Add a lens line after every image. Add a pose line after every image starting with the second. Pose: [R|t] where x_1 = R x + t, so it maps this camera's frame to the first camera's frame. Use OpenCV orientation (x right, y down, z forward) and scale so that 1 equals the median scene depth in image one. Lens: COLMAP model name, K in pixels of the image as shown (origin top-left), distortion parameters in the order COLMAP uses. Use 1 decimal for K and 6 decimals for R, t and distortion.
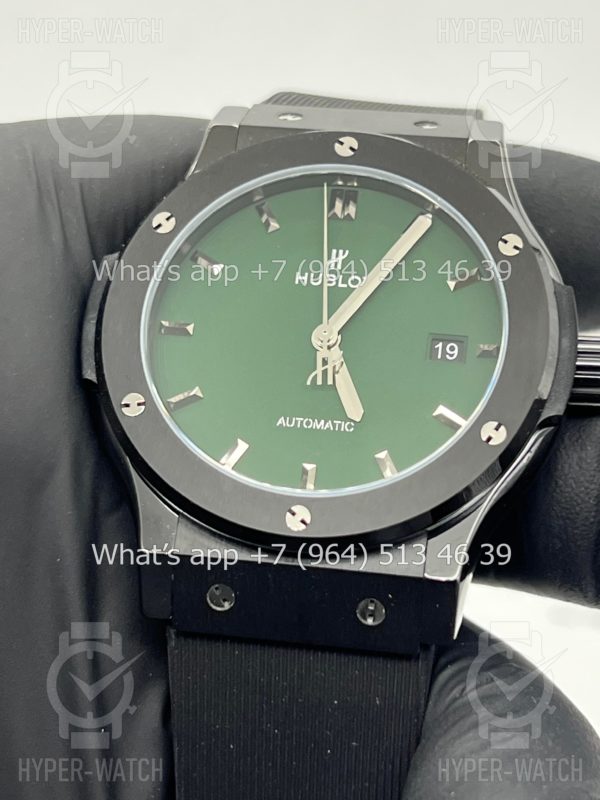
lens RADIAL K [[1905.9, 0, 293.0], [0, 1905.9, 400.7], [0, 0, 1]] dist [0.190646, 0.000000]
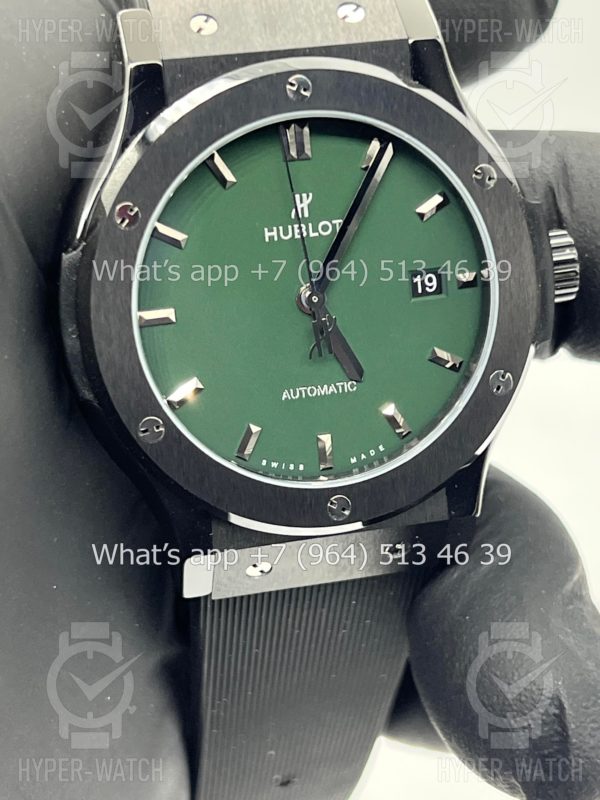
lens RADIAL K [[1905.9, 0, 301.6], [0, 1905.9, 403.1], [0, 0, 1]] dist [0.190646, 0.000000]
pose [[0.917805, -0.260652, 0.299490, -0.294615], [0.066299, 0.844349, 0.531676, -0.508743], [-0.391457, -0.468119, 0.792228, 0.204602]]
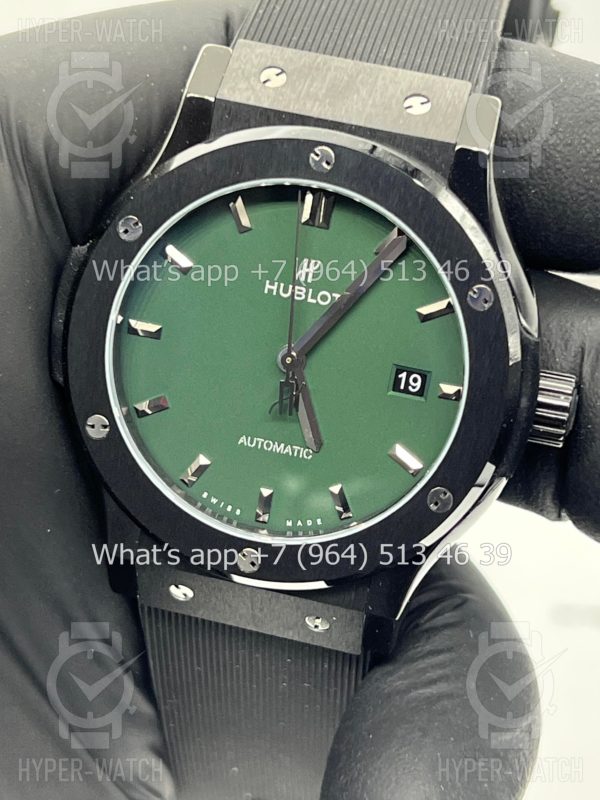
lens RADIAL K [[1905.9, 0, 303.2], [0, 1905.9, 401.5], [0, 0, 1]] dist [0.190646, 0.000000]
pose [[0.995840, 0.067555, -0.061140, 0.086735], [-0.026038, 0.854038, 0.519558, -0.535671], [0.087315, -0.515805, 0.852245, 0.137273]]
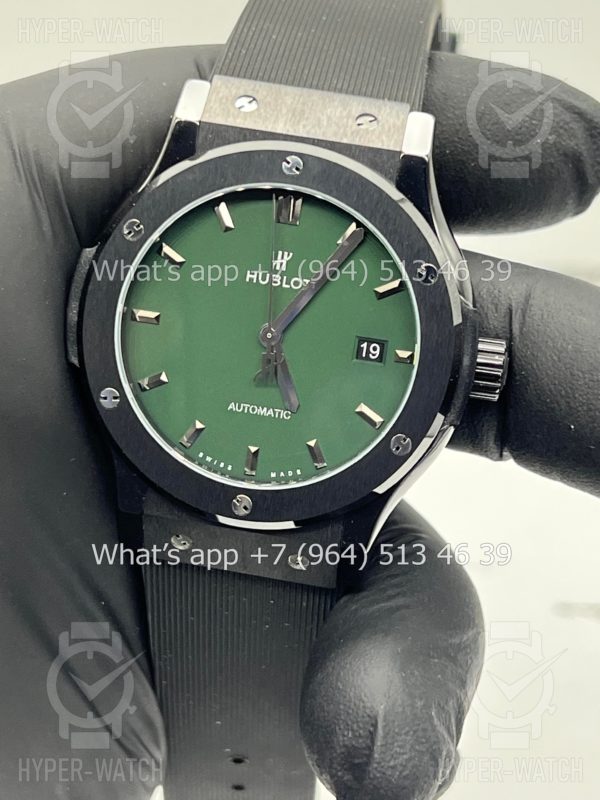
lens RADIAL K [[1905.9, 0, 303.9], [0, 1905.9, 397.1], [0, 0, 1]] dist [0.190646, 0.000000]
pose [[0.999646, 0.025960, 0.005900, 0.032367], [-0.025824, 0.891664, 0.451961, -0.542155], [0.006472, -0.451954, 0.892018, -0.085686]]
